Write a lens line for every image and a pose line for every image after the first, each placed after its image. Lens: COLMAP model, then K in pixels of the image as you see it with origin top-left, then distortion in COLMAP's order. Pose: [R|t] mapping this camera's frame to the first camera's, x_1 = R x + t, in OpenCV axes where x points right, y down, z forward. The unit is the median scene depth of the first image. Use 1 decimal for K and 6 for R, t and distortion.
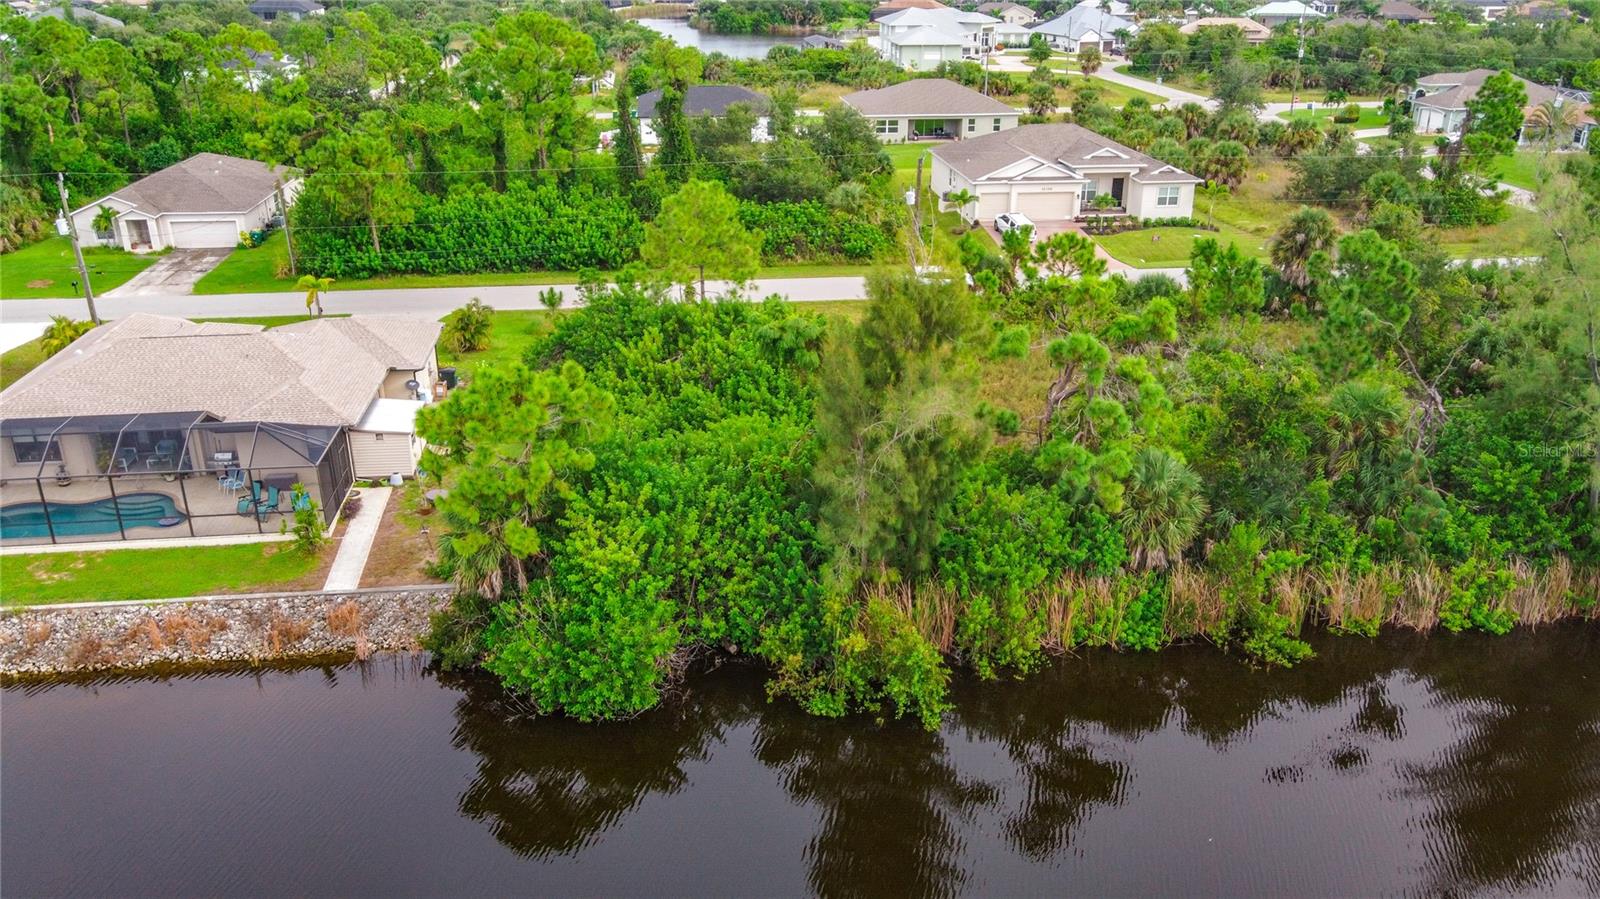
lens RADIAL K [[1226.0, 0, 799.4], [0, 1226.0, 444.3], [0, 0, 1]] dist [0.006656, 0.015968]
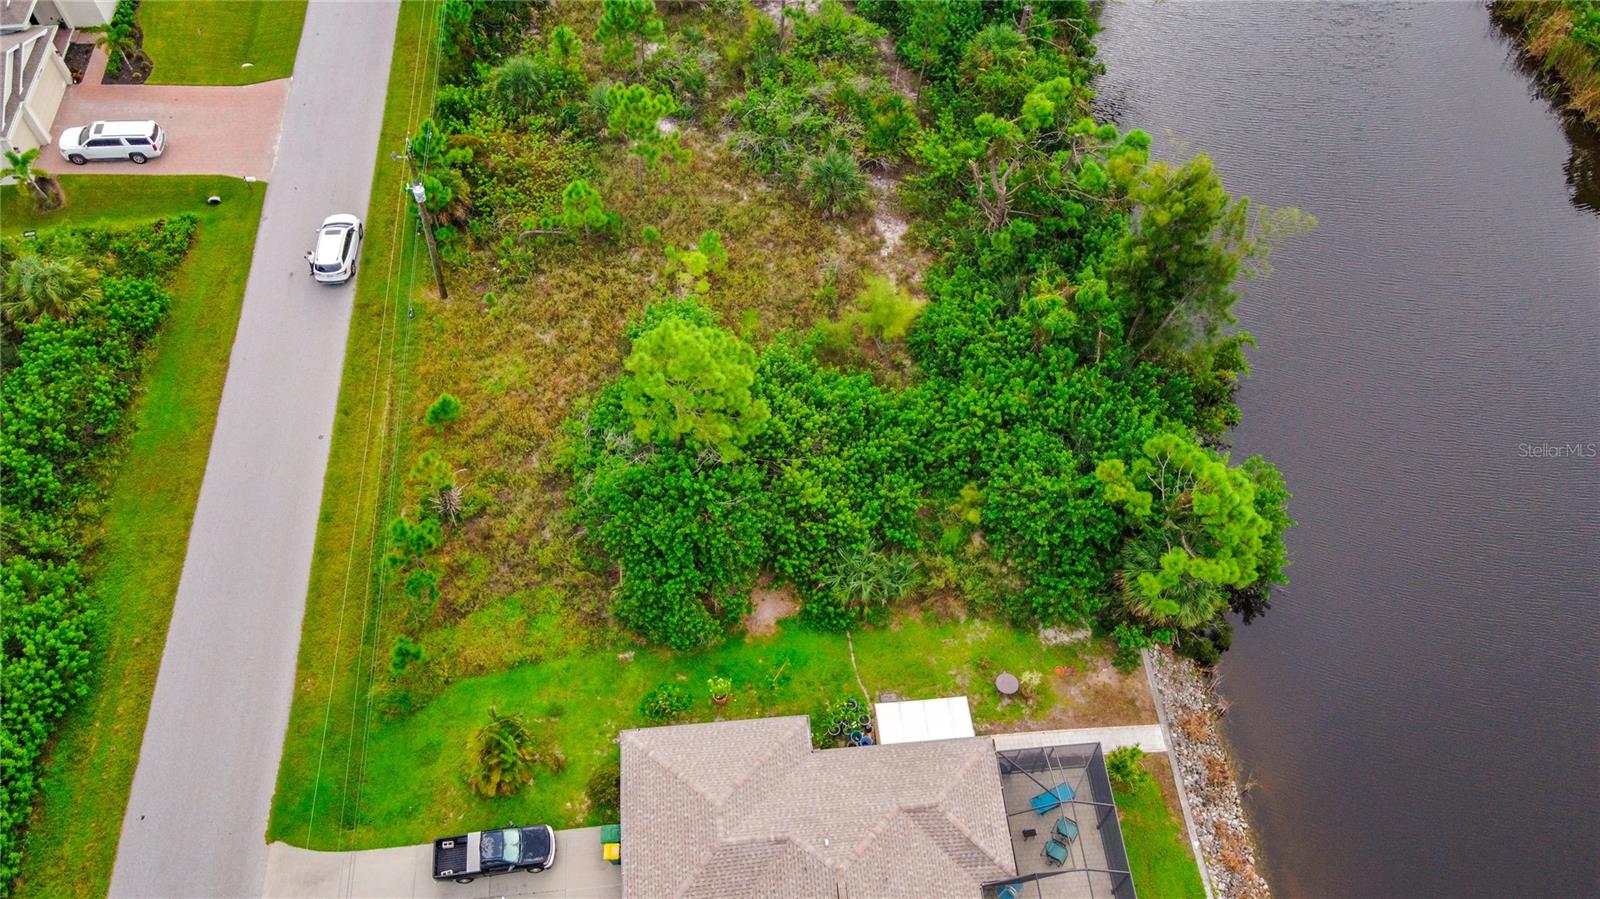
lens RADIAL K [[1226.0, 0, 799.4], [0, 1226.0, 444.3], [0, 0, 1]] dist [0.006656, 0.015968]
pose [[0.029808, -0.823845, 0.566031, -0.747760], [0.383224, 0.532429, 0.754757, -0.948983], [-0.923174, 0.194419, 0.331588, 0.812927]]
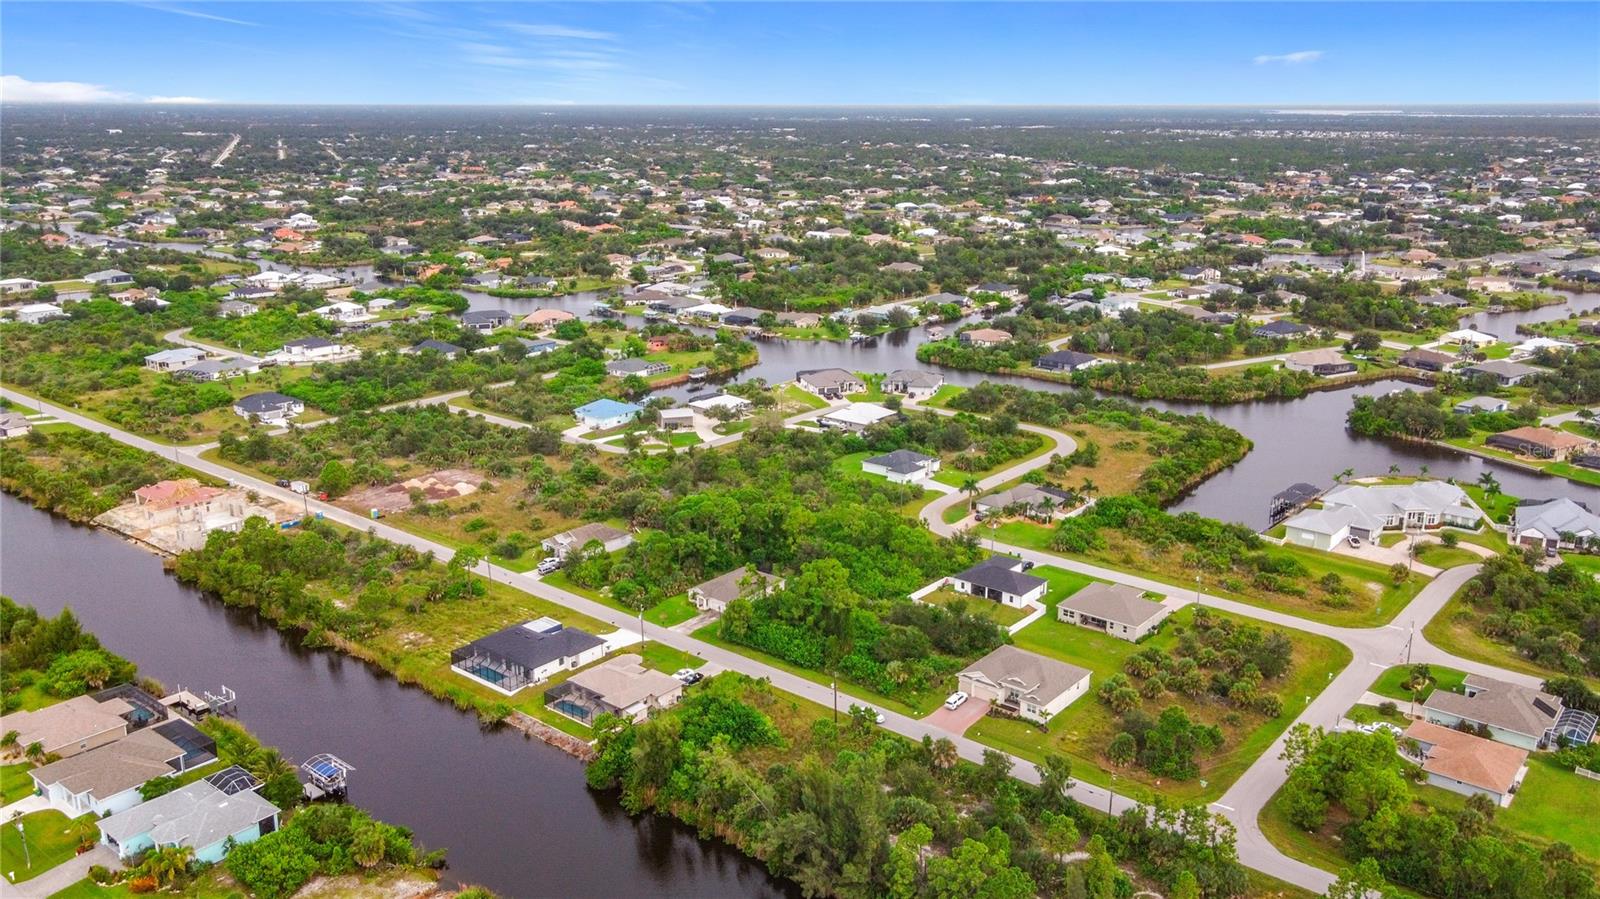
lens RADIAL K [[1257.2, 0, 800.3], [0, 1257.2, 441.2], [0, 0, 1]] dist [-0.009403, 0.035086]
pose [[0.692874, 0.190185, -0.695525, 2.995422], [-0.277534, 0.960617, -0.013804, -1.048049], [0.665507, 0.202596, 0.718369, -1.938670]]
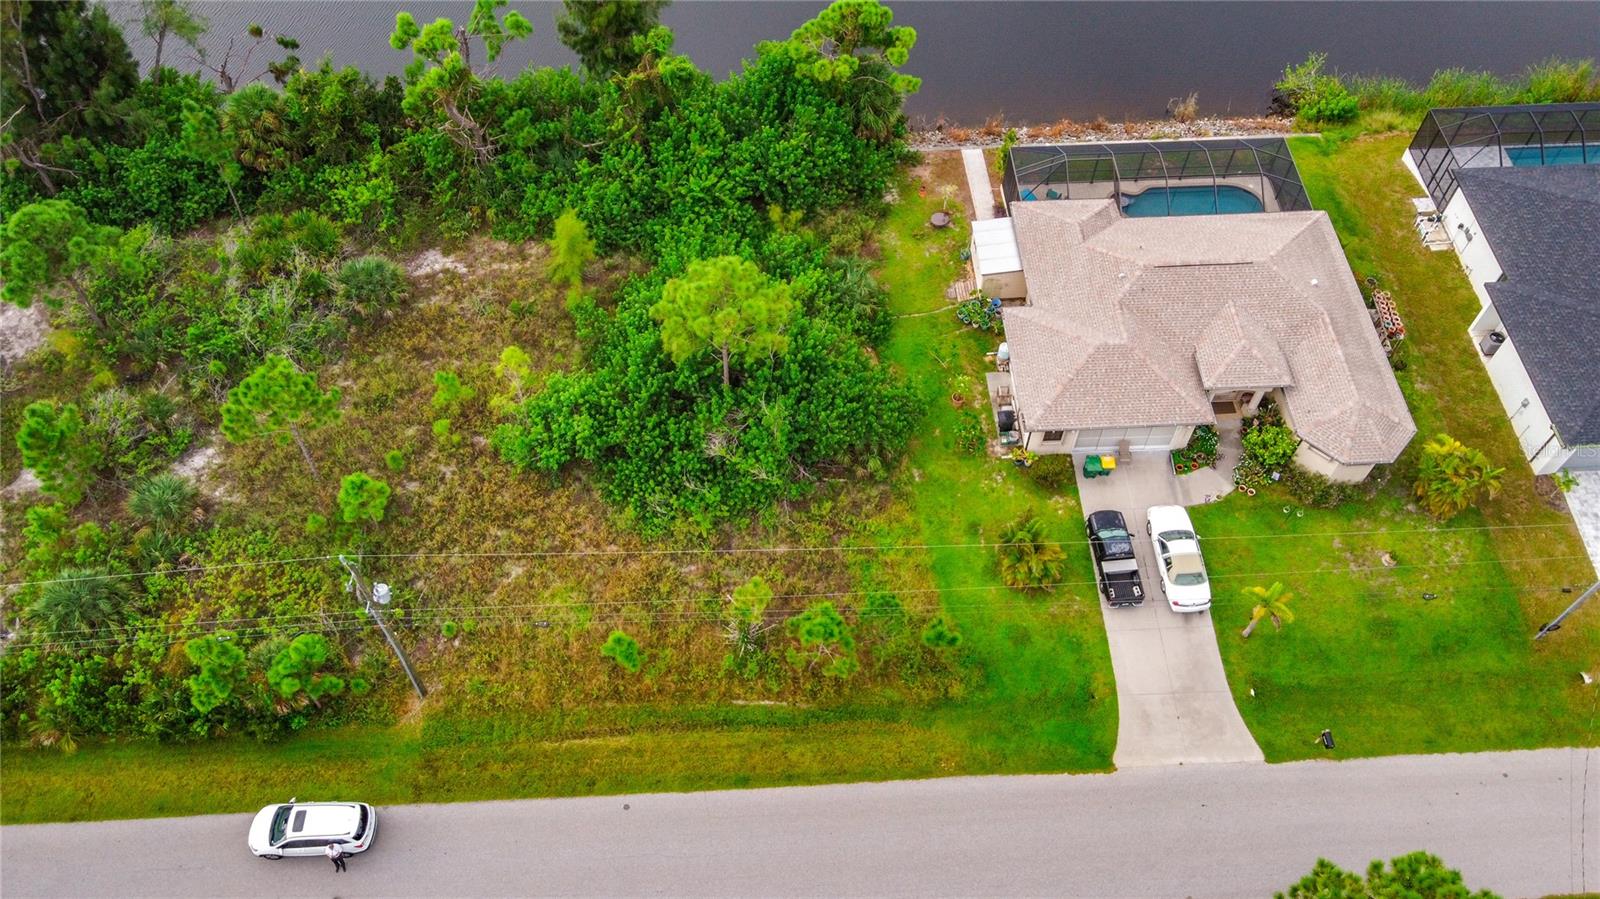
lens RADIAL K [[1226.0, 0, 799.4], [0, 1226.0, 444.3], [0, 0, 1]] dist [0.006656, 0.015968]
pose [[-0.997745, -0.055826, 0.037249, -0.214668], [0.025103, 0.204302, 0.978586, -1.252857], [-0.062241, 0.977315, -0.202440, 1.576231]]
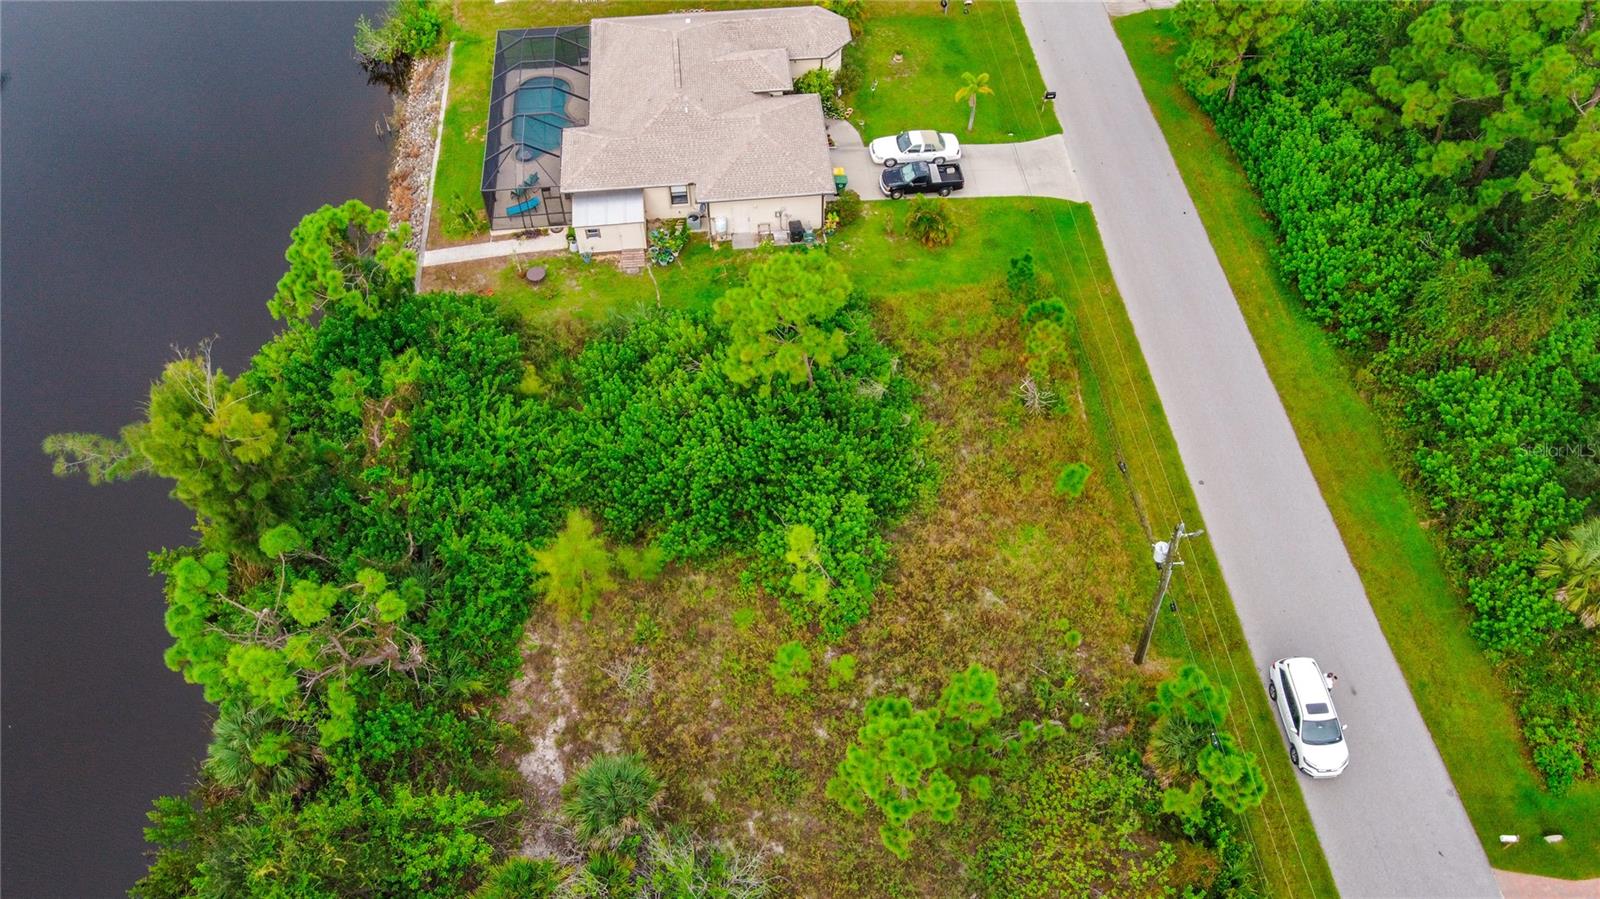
lens RADIAL K [[1250.8, 0, 800.2], [0, 1250.8, 443.0], [0, 0, 1]] dist [-0.007440, 0.053624]
pose [[-0.023604, 0.775628, -0.630749, 0.681334], [-0.378294, 0.577081, 0.723789, -0.938800], [0.925385, 0.255693, 0.279794, 0.975884]]
